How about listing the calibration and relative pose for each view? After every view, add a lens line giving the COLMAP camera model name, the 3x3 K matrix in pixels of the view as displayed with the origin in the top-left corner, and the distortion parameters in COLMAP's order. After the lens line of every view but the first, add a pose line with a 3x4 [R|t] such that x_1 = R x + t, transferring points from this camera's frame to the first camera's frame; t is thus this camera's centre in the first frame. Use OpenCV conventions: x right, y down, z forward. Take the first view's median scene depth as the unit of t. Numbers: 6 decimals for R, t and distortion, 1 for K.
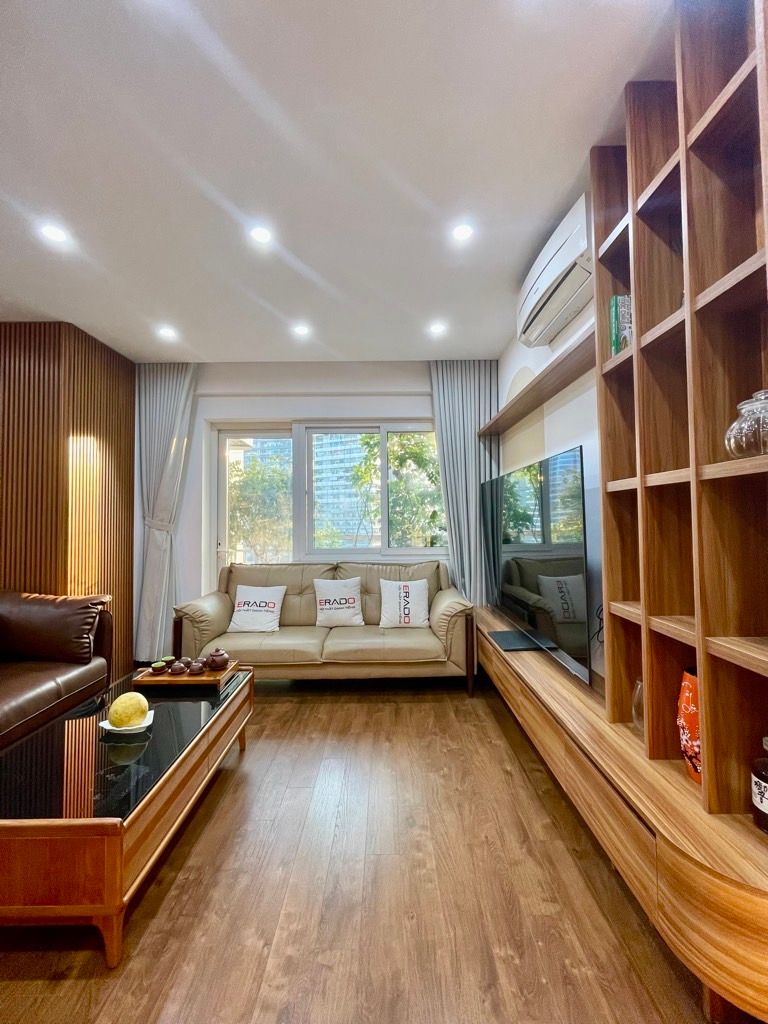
lens RADIAL K [[412.6, 0, 382.6], [0, 412.6, 506.5], [0, 0, 1]] dist [-0.000680, -0.000677]
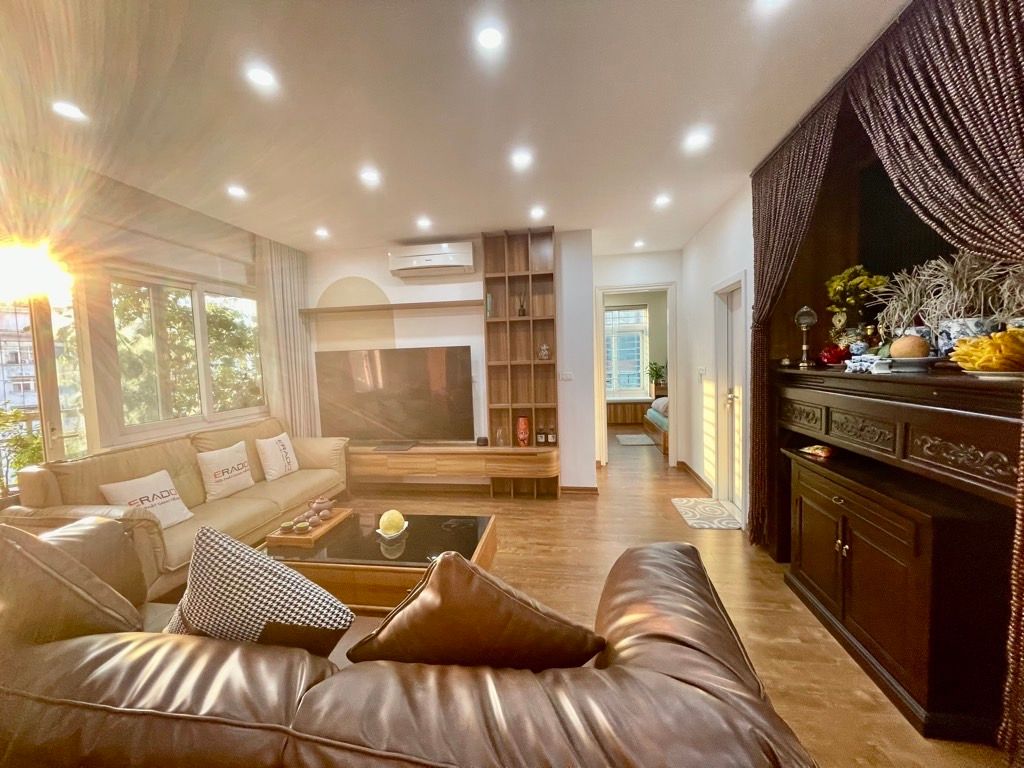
lens RADIAL K [[412.6, 0, 507.7], [0, 412.6, 382.2], [0, 0, 1]] dist [-0.000680, -0.000677]
pose [[0.160782, -0.046170, 0.985909, -1.115461], [-0.000134, 0.998904, 0.046800, -0.025975], [-0.986990, -0.007657, 0.160600, 0.225337]]
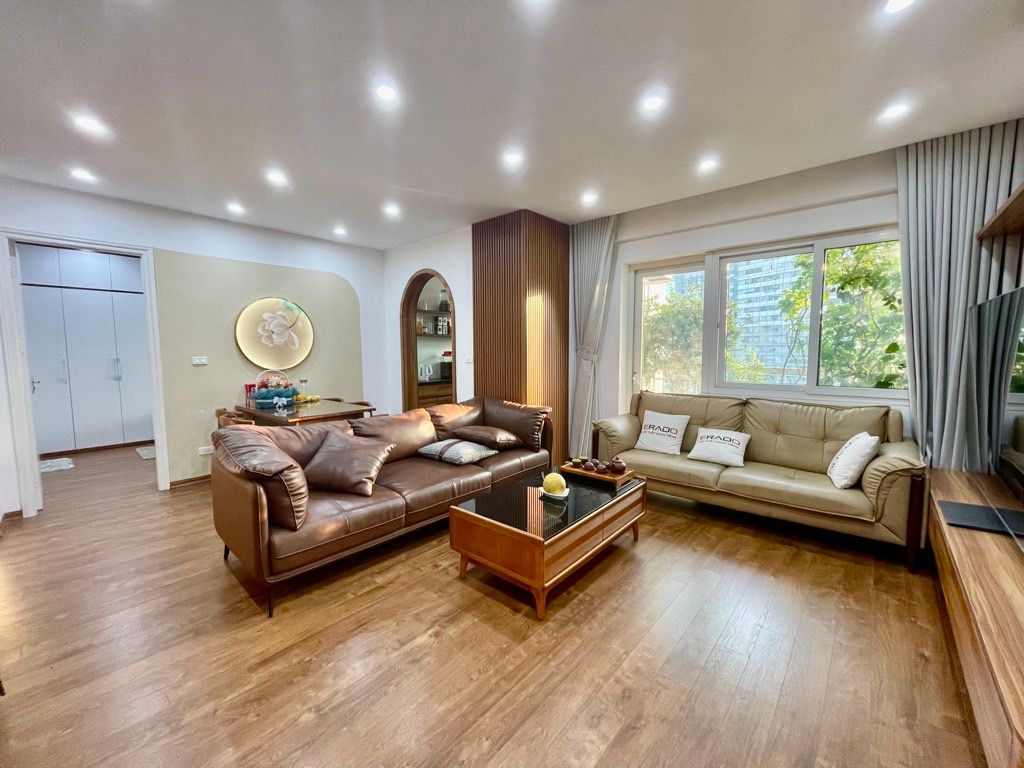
lens RADIAL K [[412.6, 0, 508.4], [0, 412.6, 380.2], [0, 0, 1]] dist [-0.000680, -0.000677]
pose [[0.749331, 0.056568, -0.659775, 0.135241], [0.021623, 0.993723, 0.109758, -0.031063], [0.661843, -0.096511, 0.743404, -0.115360]]
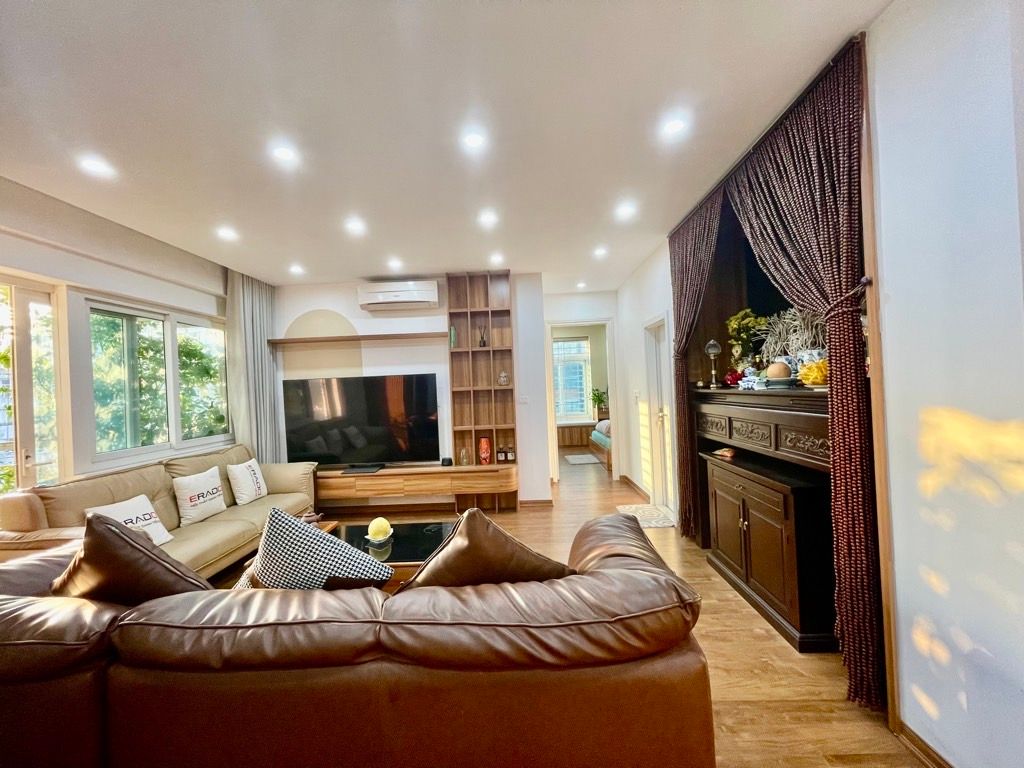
lens RADIAL K [[412.6, 0, 507.9], [0, 412.6, 383.0], [0, 0, 1]] dist [-0.000680, -0.000677]
pose [[0.029331, 0.022022, 0.999327, -1.277645], [0.011605, 0.999682, -0.022370, -0.010825], [-0.999502, 0.012253, 0.029066, 0.264531]]
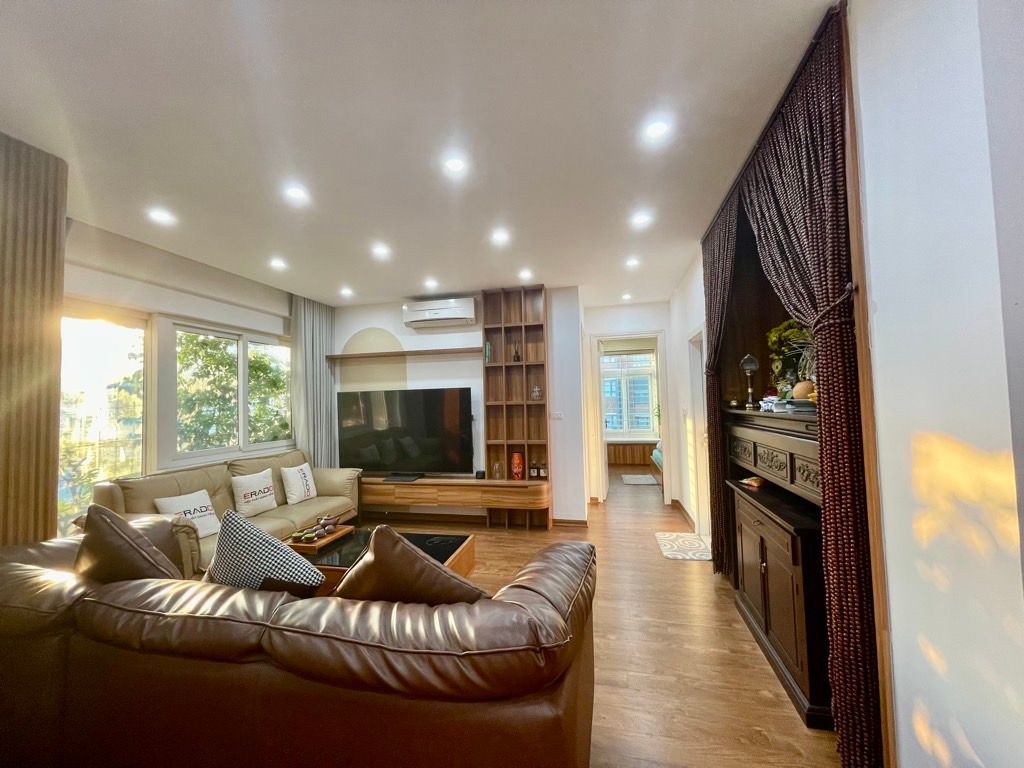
lens RADIAL K [[412.6, 0, 508.3], [0, 412.6, 383.0], [0, 0, 1]] dist [-0.000680, -0.000677]
pose [[0.229996, 0.053311, 0.971730, -1.249389], [-0.007933, 0.998568, -0.052906, -0.019156], [-0.973159, 0.004459, 0.230090, 0.071489]]
